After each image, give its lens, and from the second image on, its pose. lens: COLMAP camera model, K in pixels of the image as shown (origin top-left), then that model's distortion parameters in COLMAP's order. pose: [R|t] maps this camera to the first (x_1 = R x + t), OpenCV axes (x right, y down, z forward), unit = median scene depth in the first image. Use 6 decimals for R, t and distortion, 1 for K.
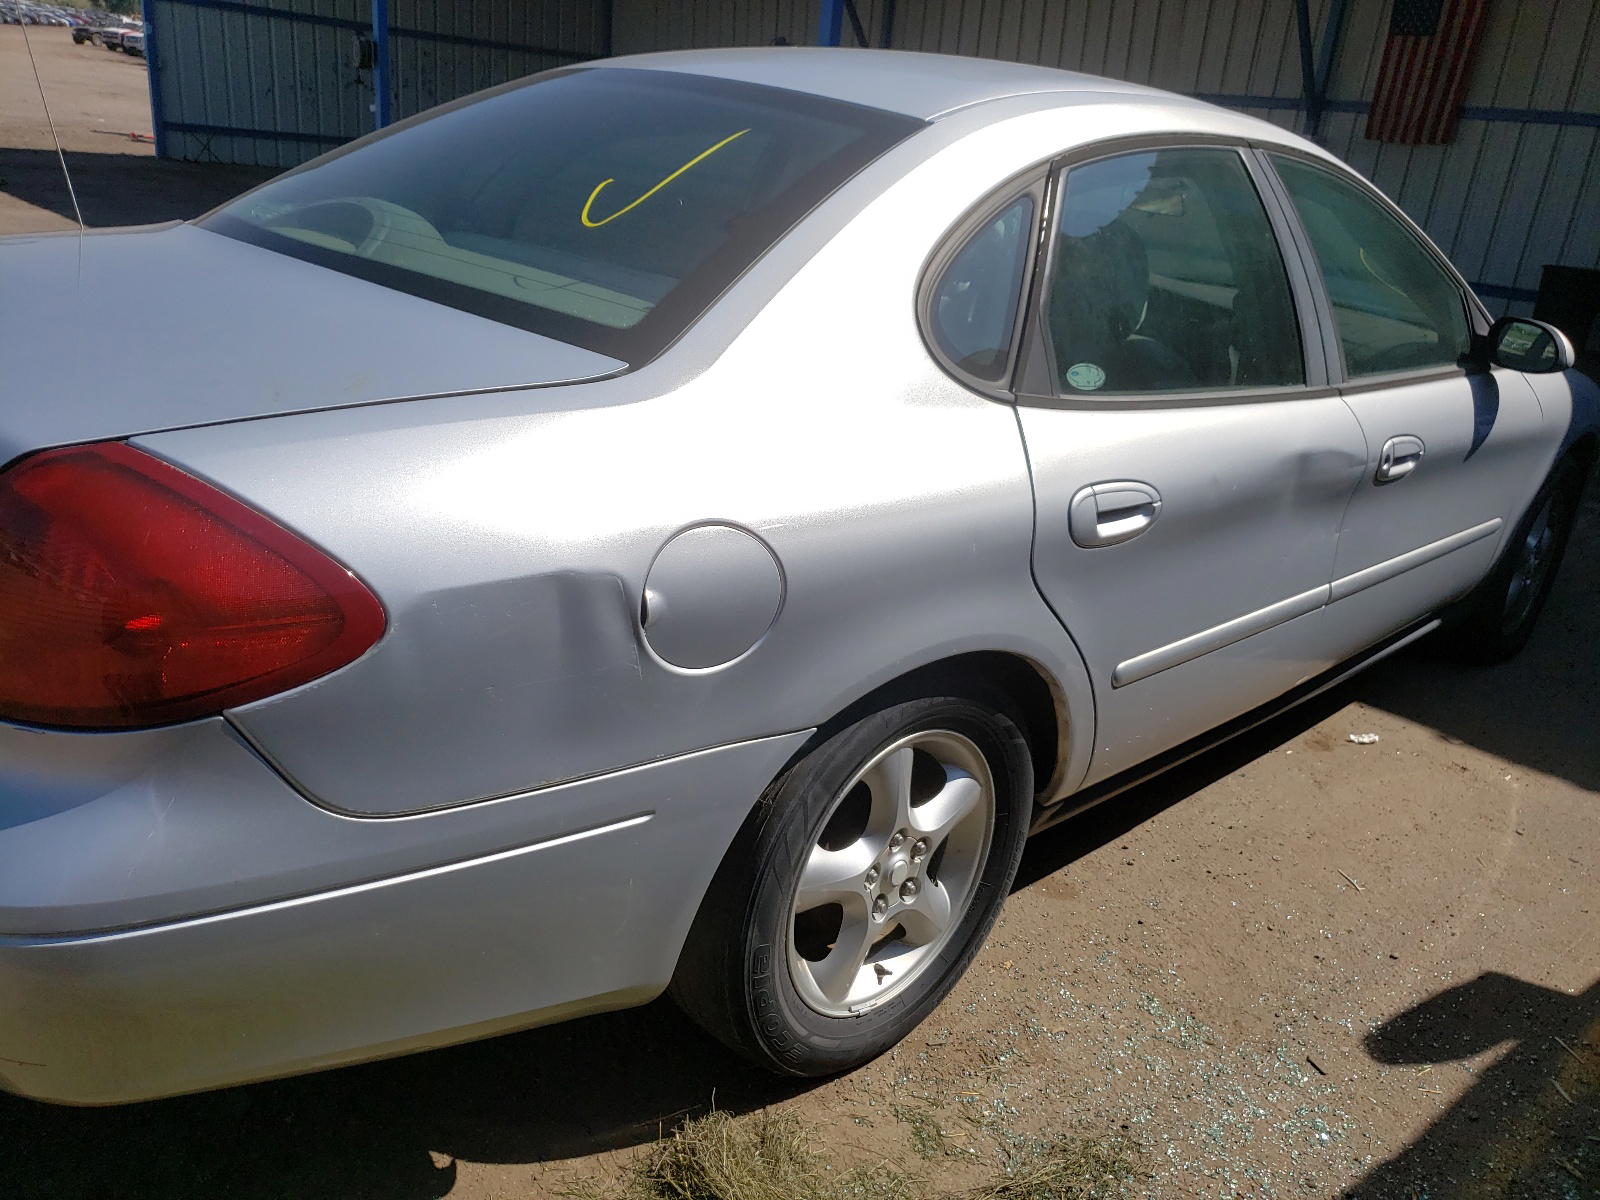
lens RADIAL K [[1219.4, 0, 799.8], [0, 1219.4, 600.9], [0, 0, 1]] dist [0.023417, -0.004016]
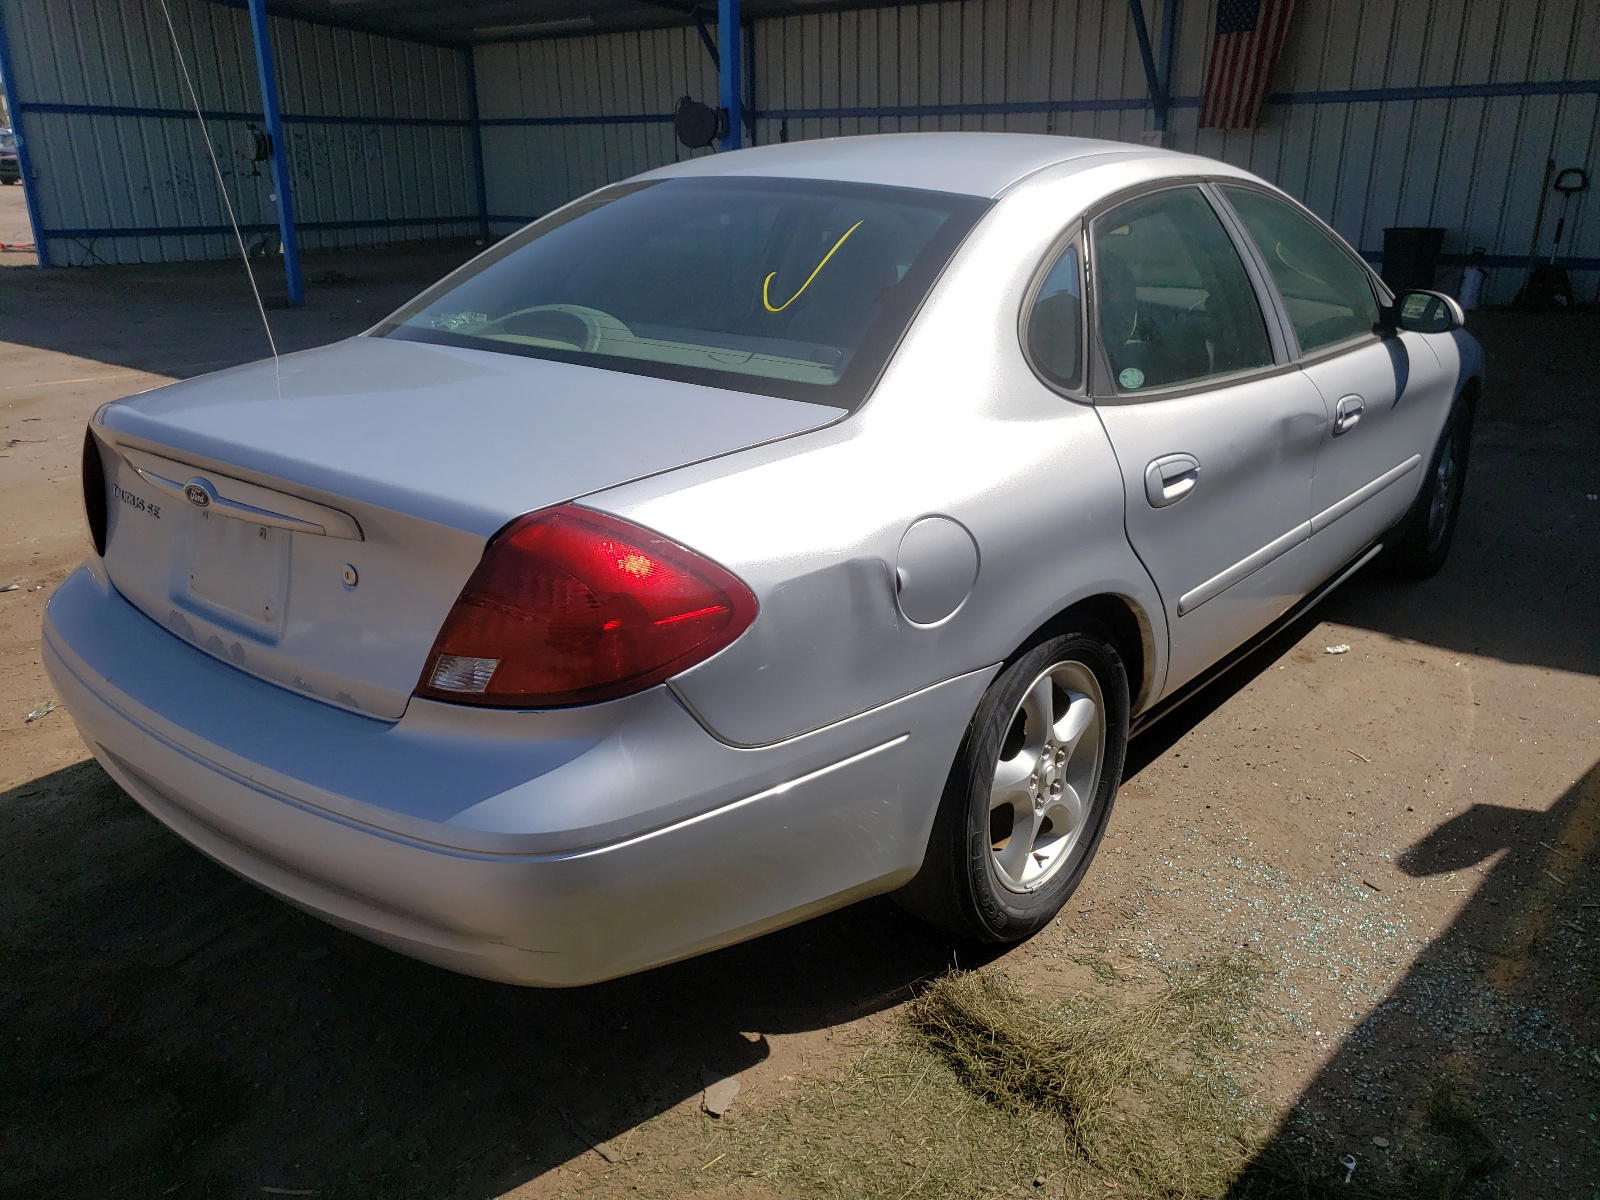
lens RADIAL K [[1219.4, 0, 799.8], [0, 1219.4, 594.6], [0, 0, 1]] dist [0.023417, -0.004016]
pose [[0.988463, -0.129284, 0.078905, -0.235043], [0.131215, 0.991156, -0.019783, 0.022466], [-0.075650, 0.029909, 0.996686, -0.247158]]
